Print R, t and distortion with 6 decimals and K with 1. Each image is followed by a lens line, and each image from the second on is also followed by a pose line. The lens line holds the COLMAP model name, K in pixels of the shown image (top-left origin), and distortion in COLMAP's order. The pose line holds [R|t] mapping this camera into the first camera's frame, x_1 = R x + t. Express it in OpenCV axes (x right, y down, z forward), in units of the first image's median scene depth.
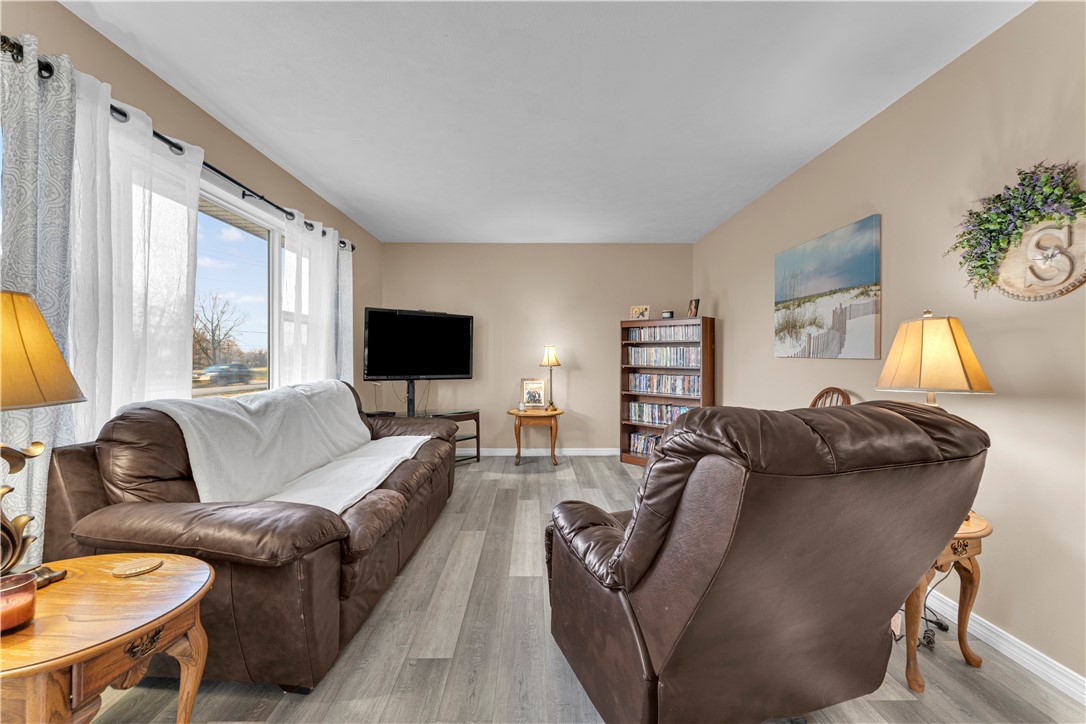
lens RADIAL K [[438.7, 0, 543.3], [0, 438.7, 353.3], [0, 0, 1]] dist [0.004209, -0.000094]
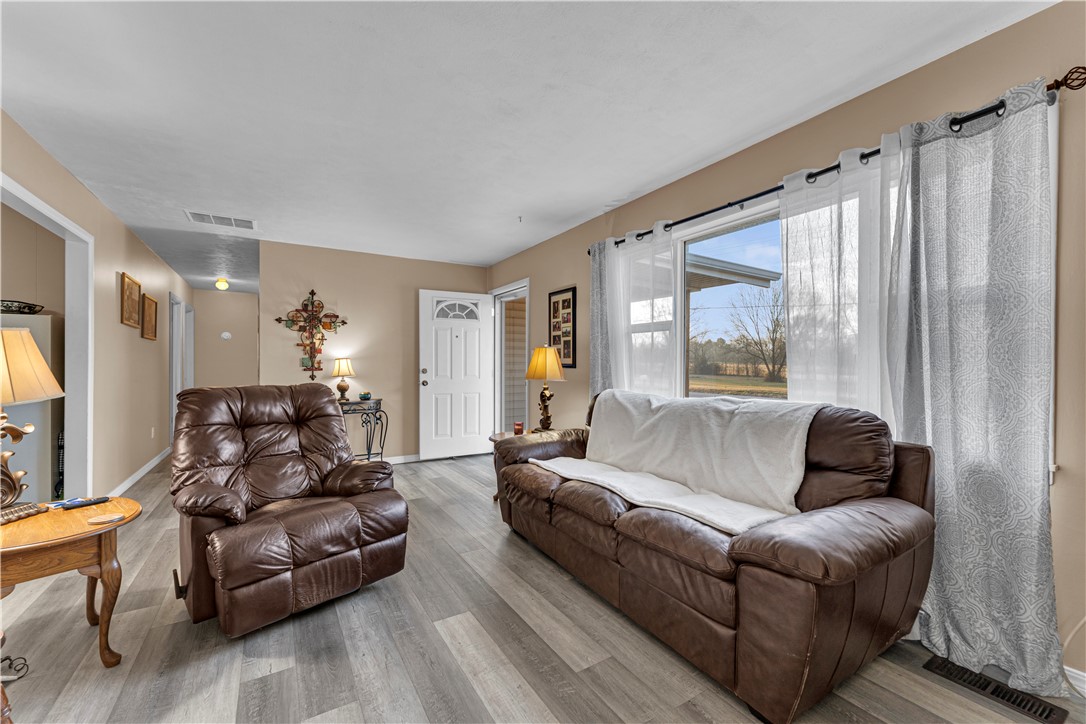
lens RADIAL K [[438.7, 0, 546.1], [0, 438.7, 362.7], [0, 0, 1]] dist [0.004209, -0.000094]
pose [[-0.854708, -0.003998, -0.519093, 0.139431], [-0.002339, 0.999990, -0.003851, 0.001662], [0.519103, -0.002078, -0.854709, 1.008435]]
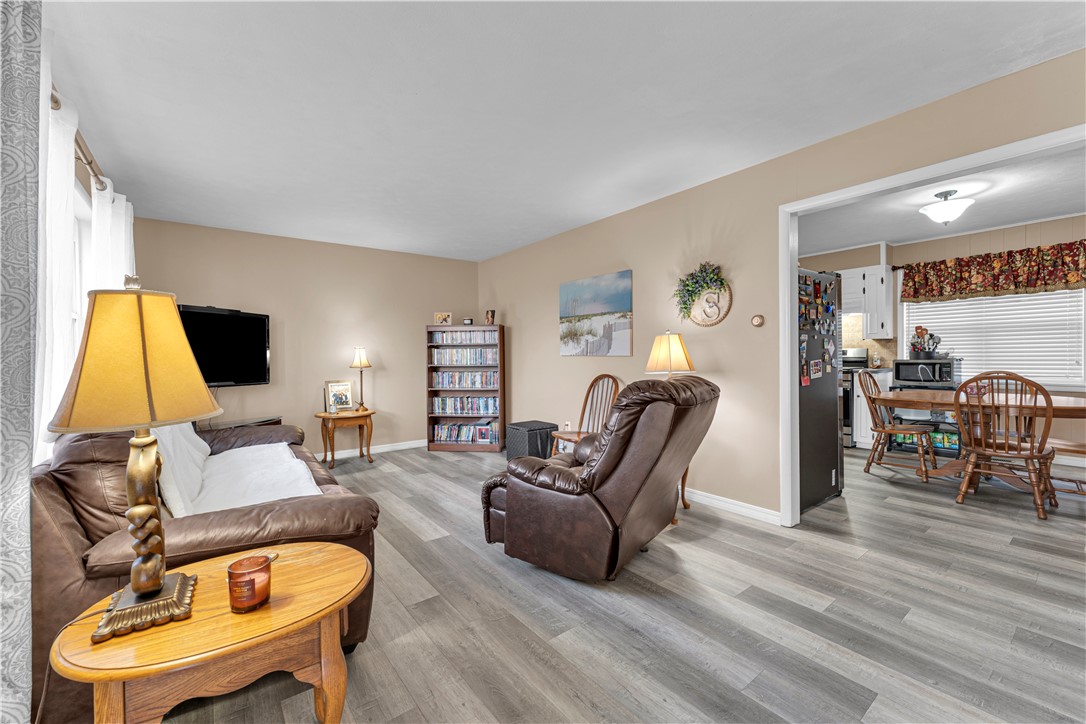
lens RADIAL K [[438.7, 0, 537.0], [0, 438.7, 357.3], [0, 0, 1]] dist [0.004209, -0.000094]
pose [[0.803720, -0.014649, 0.594828, -0.292561], [0.010043, 0.999888, 0.011055, -0.001960], [-0.594923, -0.002911, 0.803777, -0.075637]]
